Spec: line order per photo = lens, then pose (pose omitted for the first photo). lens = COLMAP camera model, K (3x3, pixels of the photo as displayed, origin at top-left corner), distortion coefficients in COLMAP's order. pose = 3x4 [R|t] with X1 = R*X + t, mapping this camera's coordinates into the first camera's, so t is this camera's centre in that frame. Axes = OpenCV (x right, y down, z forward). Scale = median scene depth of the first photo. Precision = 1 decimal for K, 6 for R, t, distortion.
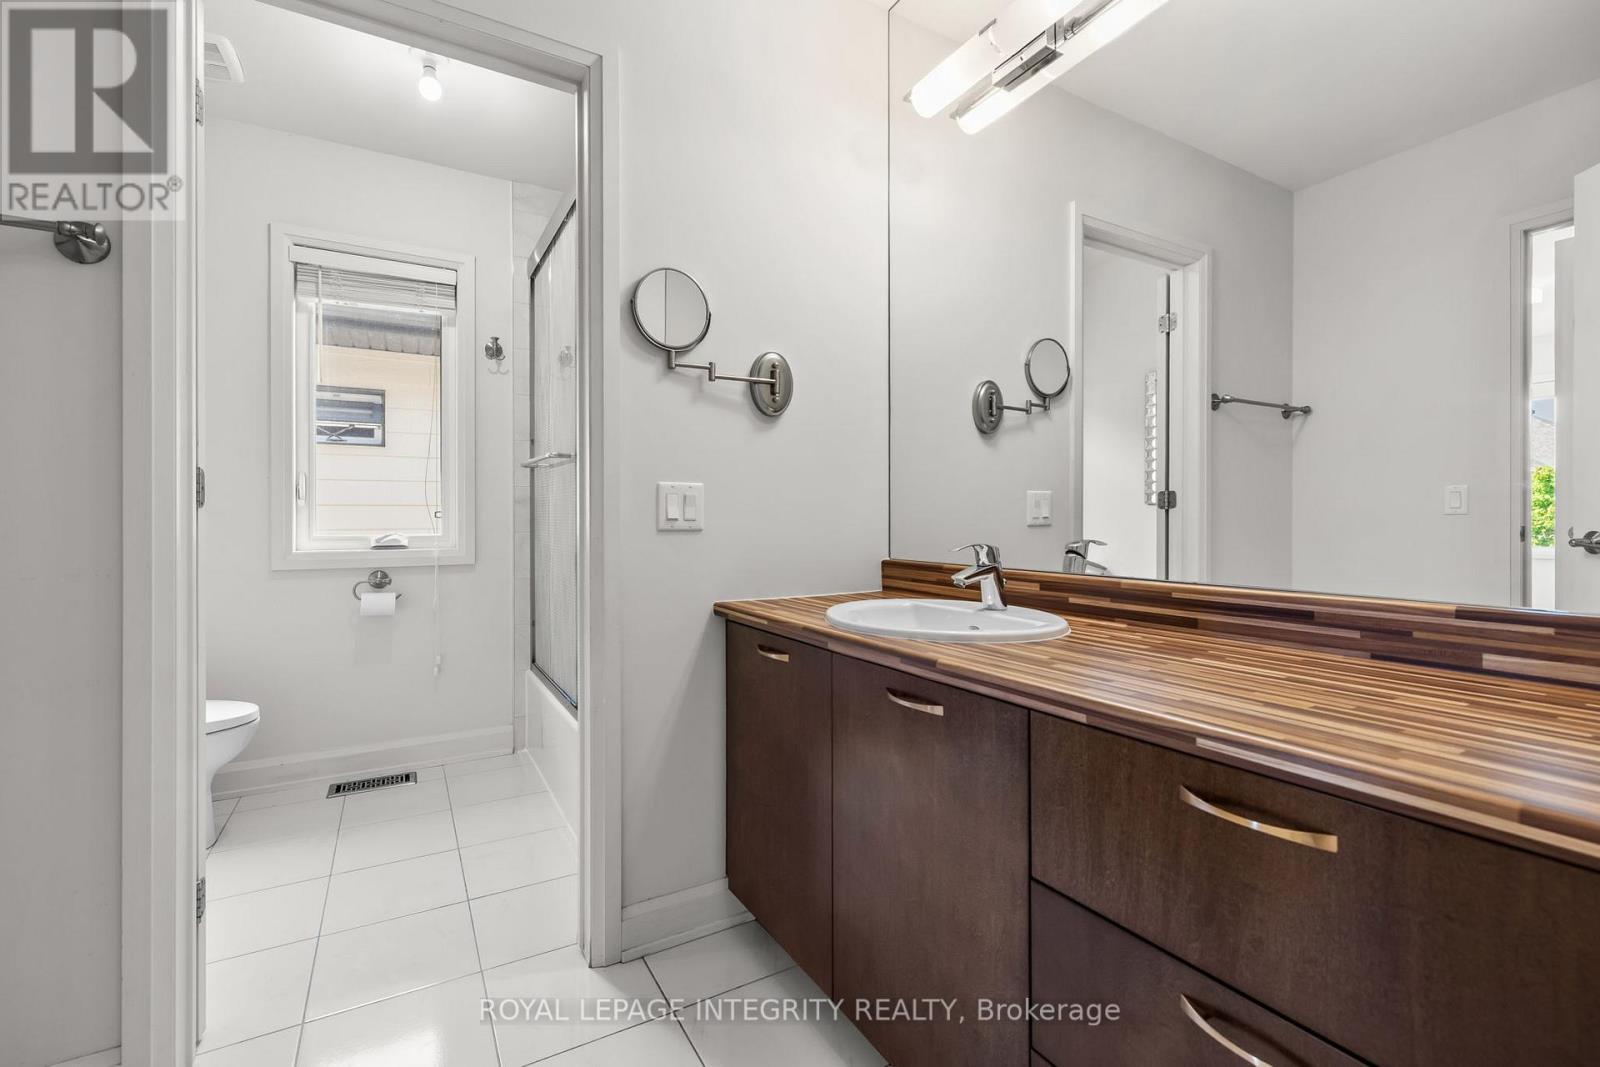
lens RADIAL K [[684.9, 0, 793.7], [0, 684.9, 527.7], [0, 0, 1]] dist [0.000181, 0.000736]
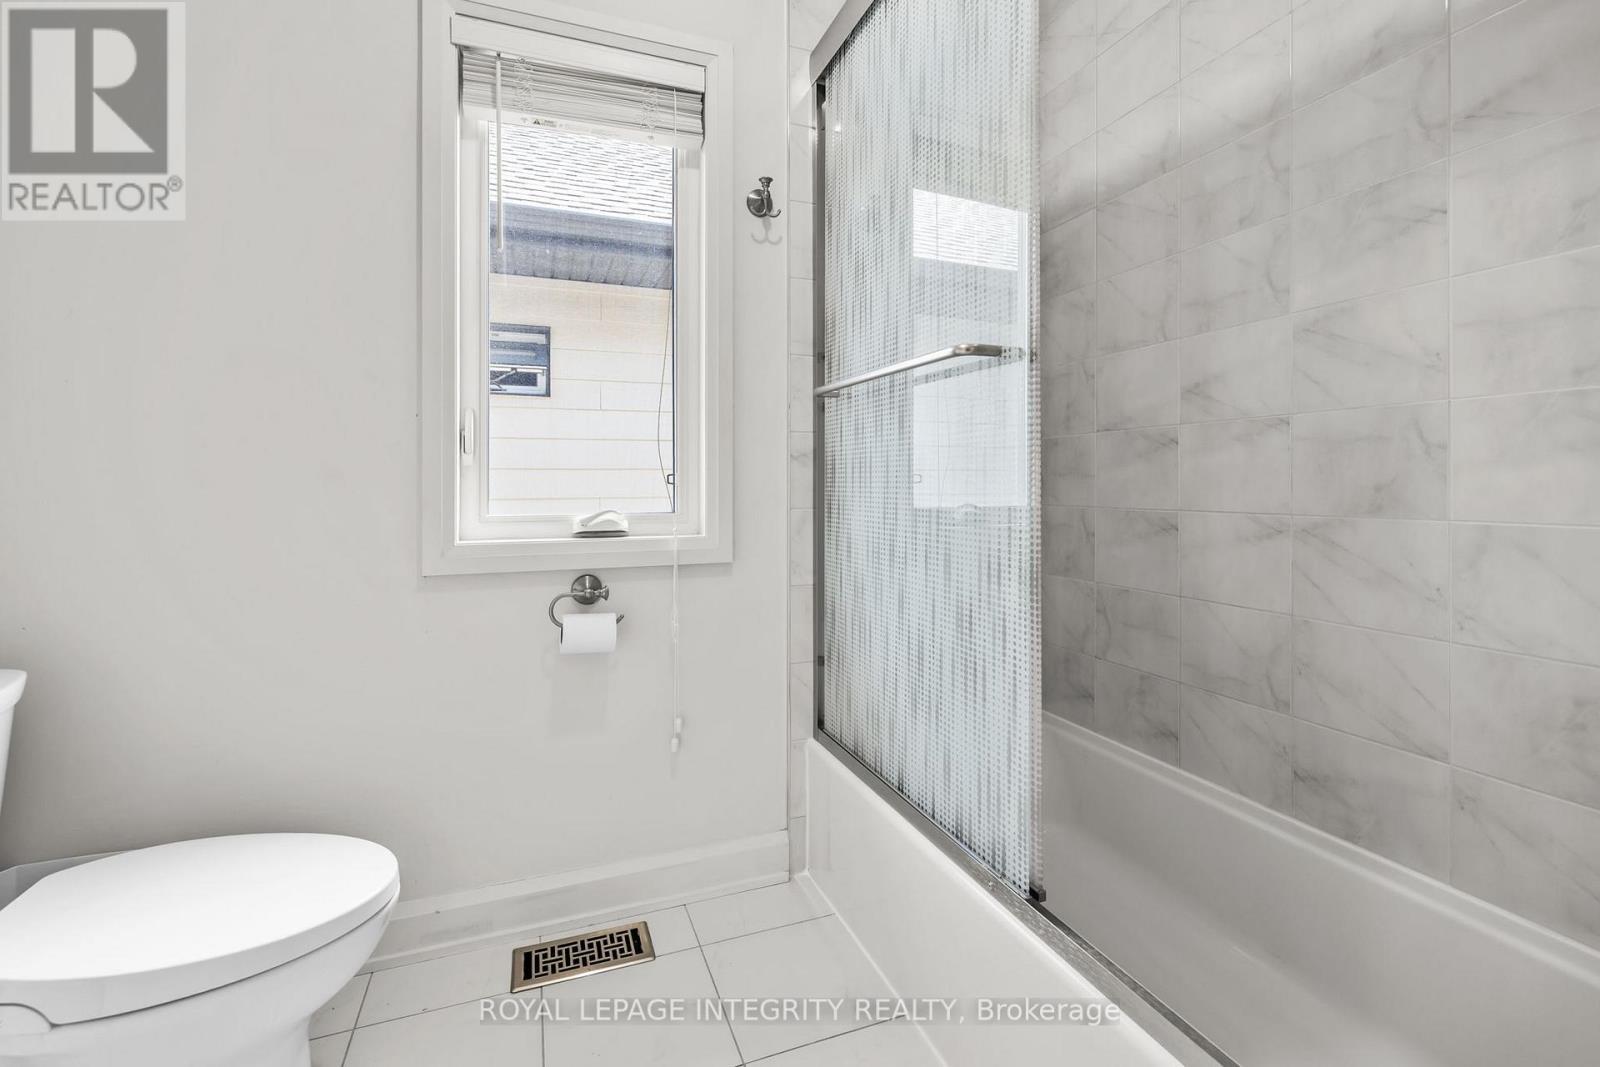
lens RADIAL K [[684.9, 0, 792.8], [0, 684.9, 487.3], [0, 0, 1]] dist [0.000181, 0.000736]
pose [[0.987514, -0.002549, -0.157511, -0.326368], [0.001394, 0.999971, -0.007443, -0.006994], [0.157526, 0.007130, 0.987489, 0.430866]]
